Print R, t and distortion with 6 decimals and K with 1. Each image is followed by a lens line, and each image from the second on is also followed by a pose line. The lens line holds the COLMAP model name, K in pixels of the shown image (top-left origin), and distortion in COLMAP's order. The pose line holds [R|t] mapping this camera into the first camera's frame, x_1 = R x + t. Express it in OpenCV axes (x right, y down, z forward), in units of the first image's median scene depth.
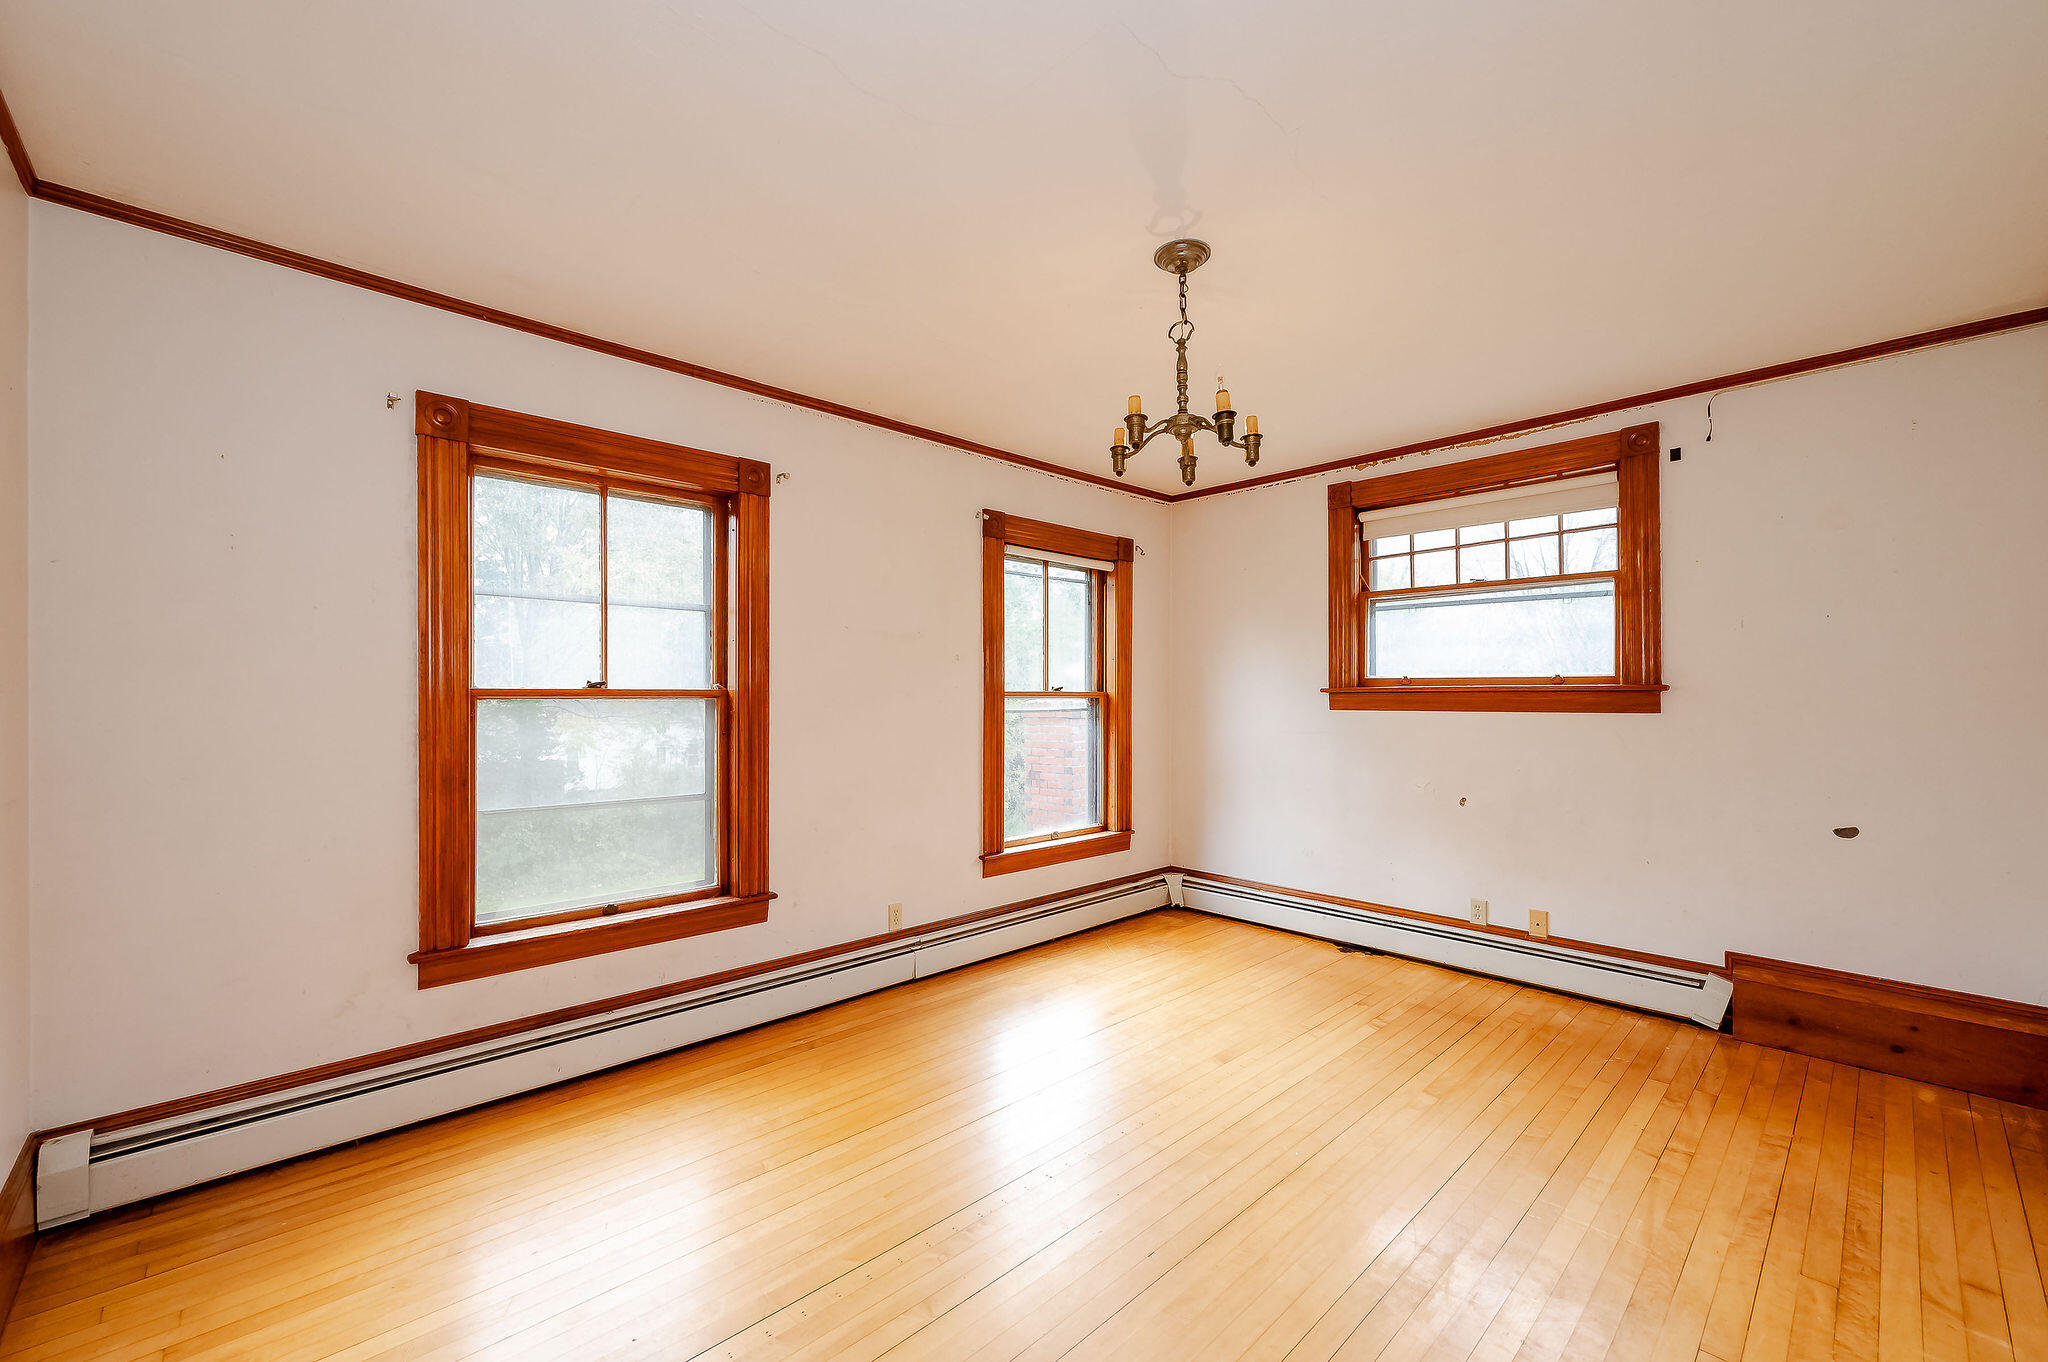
lens RADIAL K [[830.4, 0, 1022.4], [0, 830.4, 690.0], [0, 0, 1]] dist [-0.000167, 0.001283]
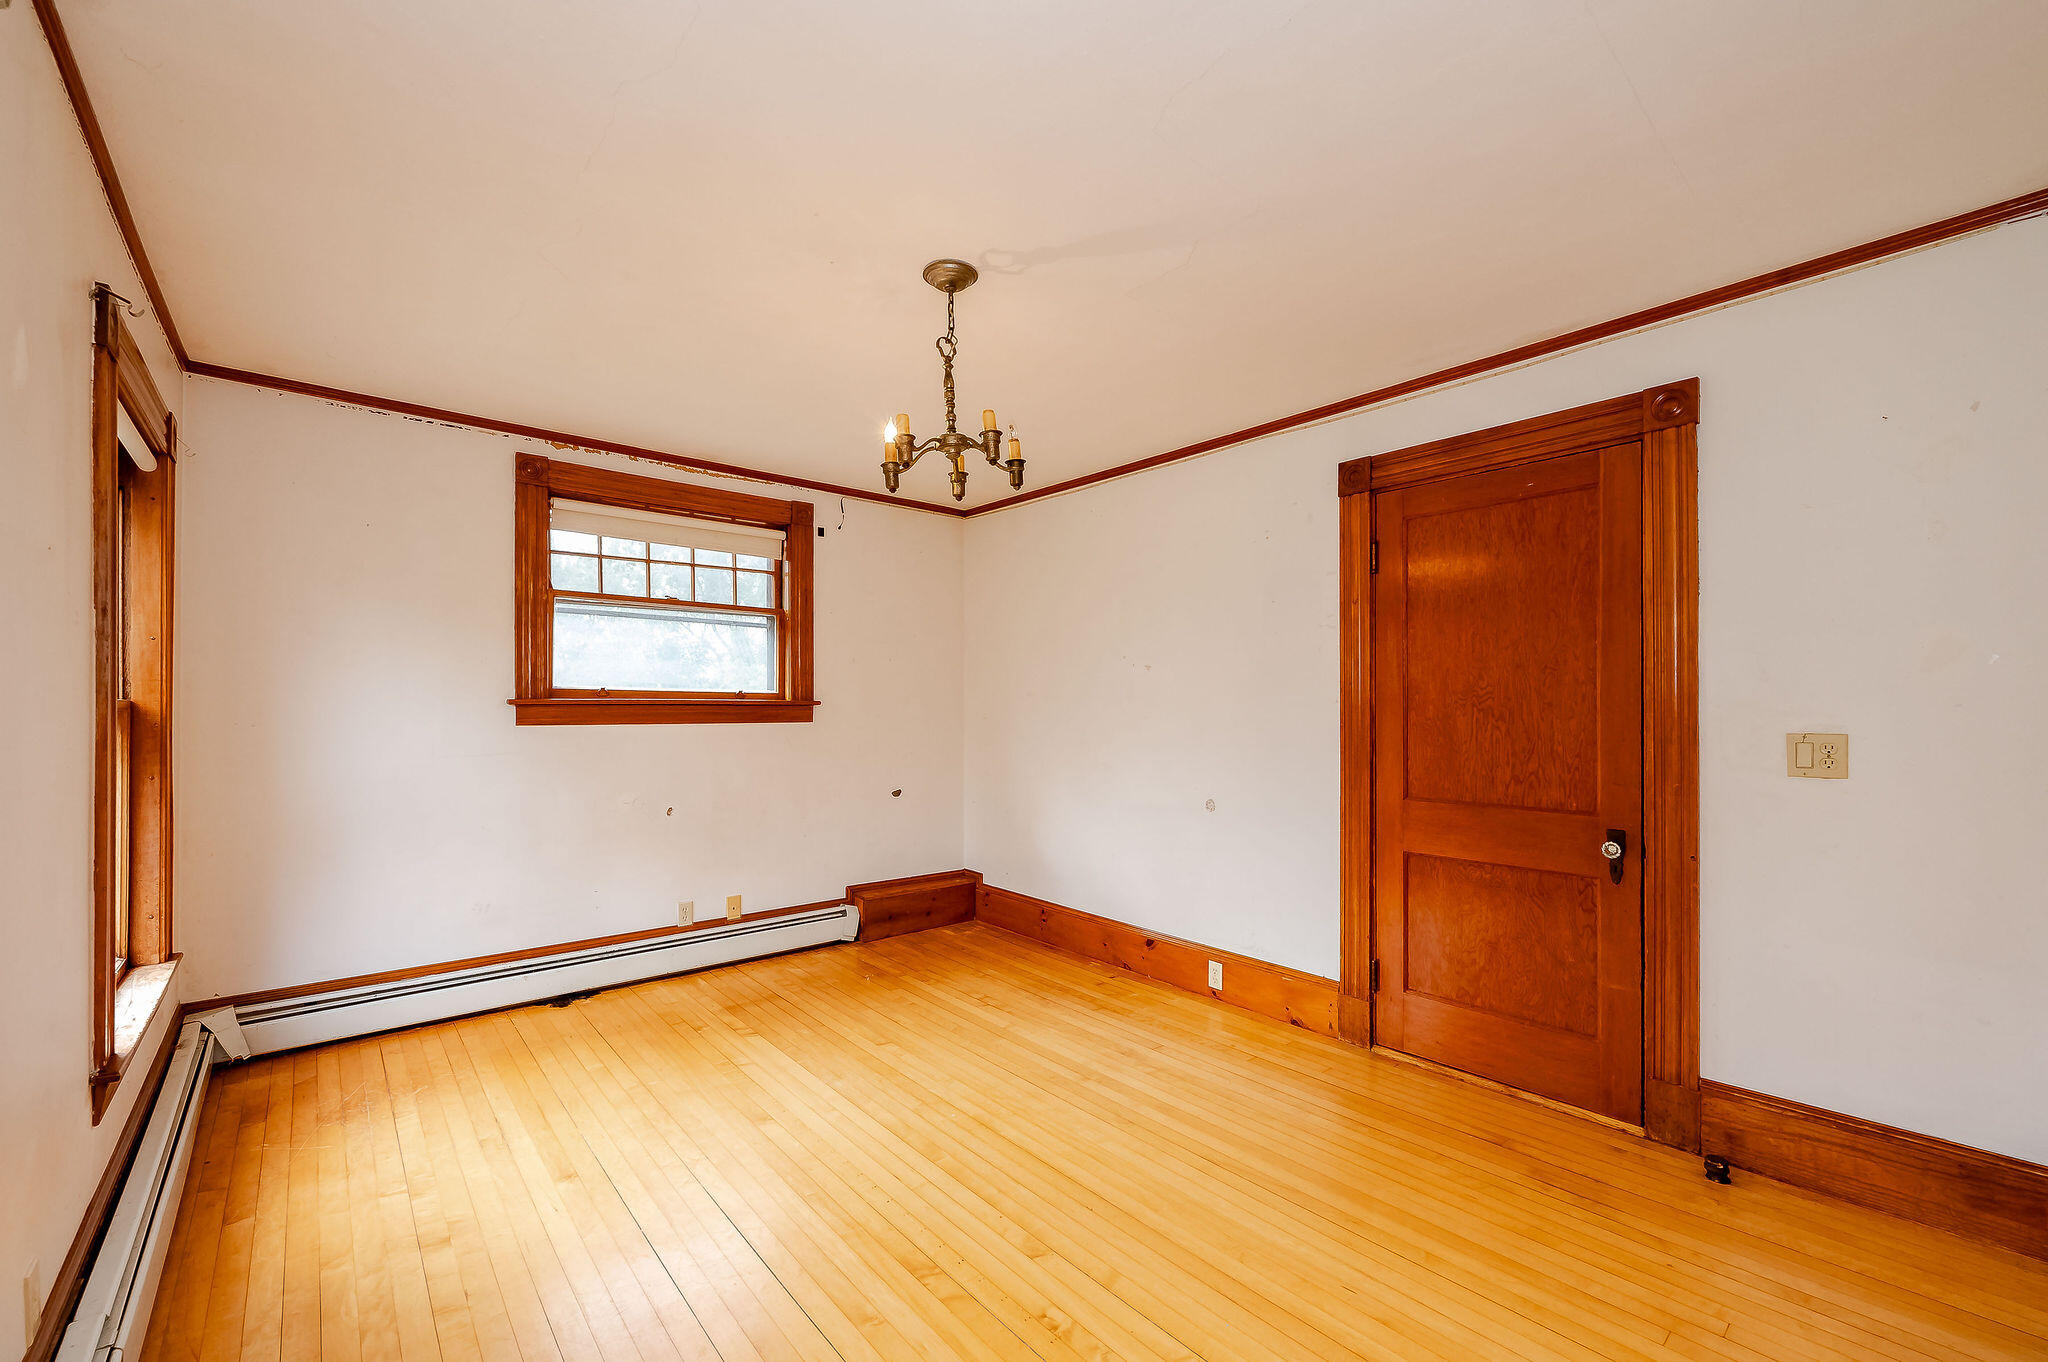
lens RADIAL K [[830.4, 0, 1029.5], [0, 830.4, 699.8], [0, 0, 1]] dist [-0.000167, 0.001283]
pose [[0.045822, 0.011226, 0.998887, -0.520209], [-0.009963, 0.999892, -0.010780, 0.002972], [-0.998900, -0.009458, 0.045929, 0.555555]]
